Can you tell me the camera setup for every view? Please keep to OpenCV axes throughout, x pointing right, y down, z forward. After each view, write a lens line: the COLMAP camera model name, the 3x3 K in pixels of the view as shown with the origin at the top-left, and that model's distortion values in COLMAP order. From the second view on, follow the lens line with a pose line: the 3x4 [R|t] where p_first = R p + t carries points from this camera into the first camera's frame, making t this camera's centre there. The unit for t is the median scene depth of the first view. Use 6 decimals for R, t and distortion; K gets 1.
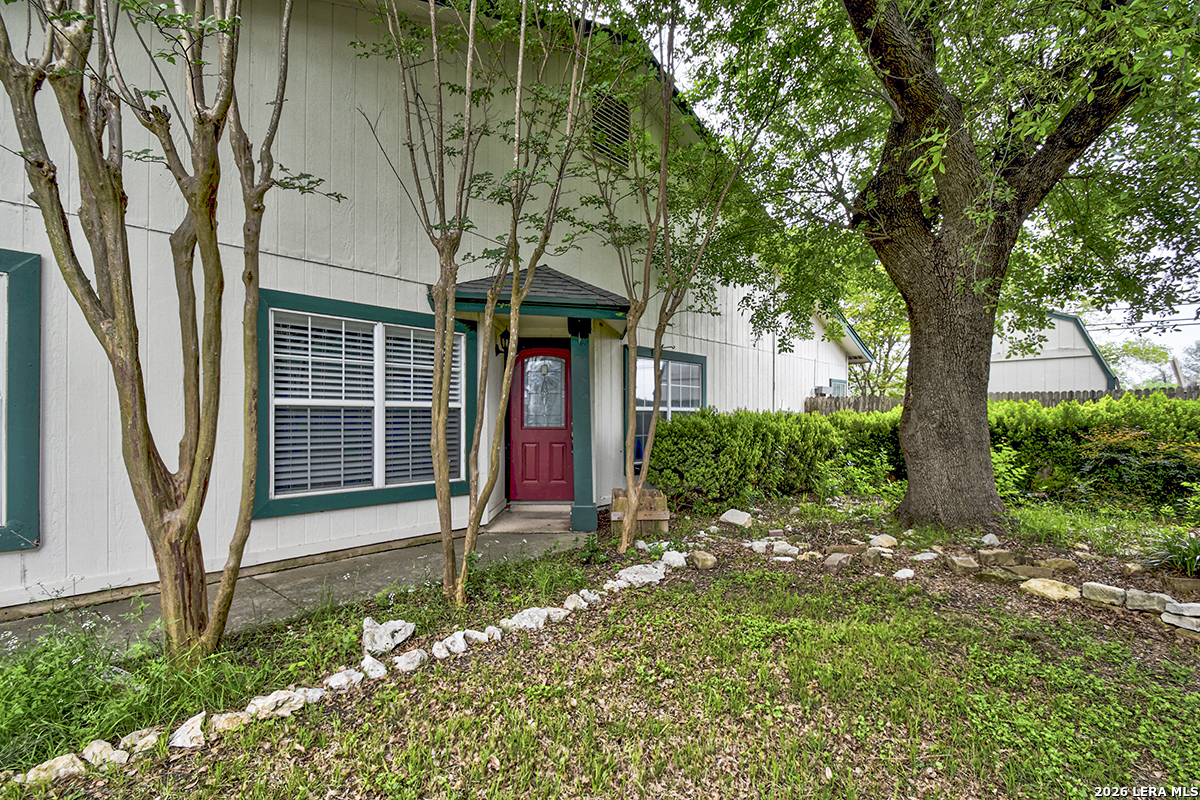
lens RADIAL K [[555.3, 0, 592.7], [0, 555.3, 406.3], [0, 0, 1]] dist [0.018933, -0.014333]
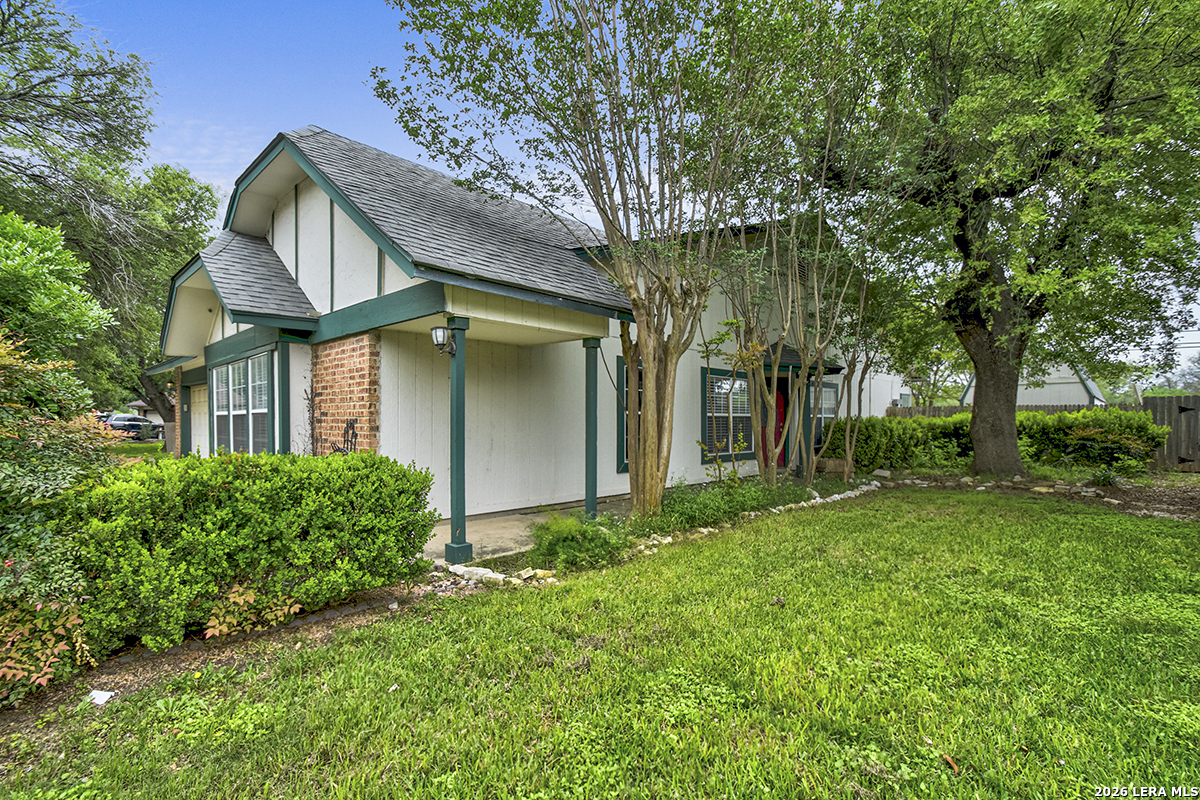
lens RADIAL K [[555.3, 0, 592.7], [0, 555.3, 406.3], [0, 0, 1]] dist [0.018933, -0.014333]
pose [[0.999772, 0.000643, -0.021324, -0.615179], [-0.000671, 0.999999, -0.001284, -0.025431], [0.021323, 0.001298, 0.999772, -0.831335]]
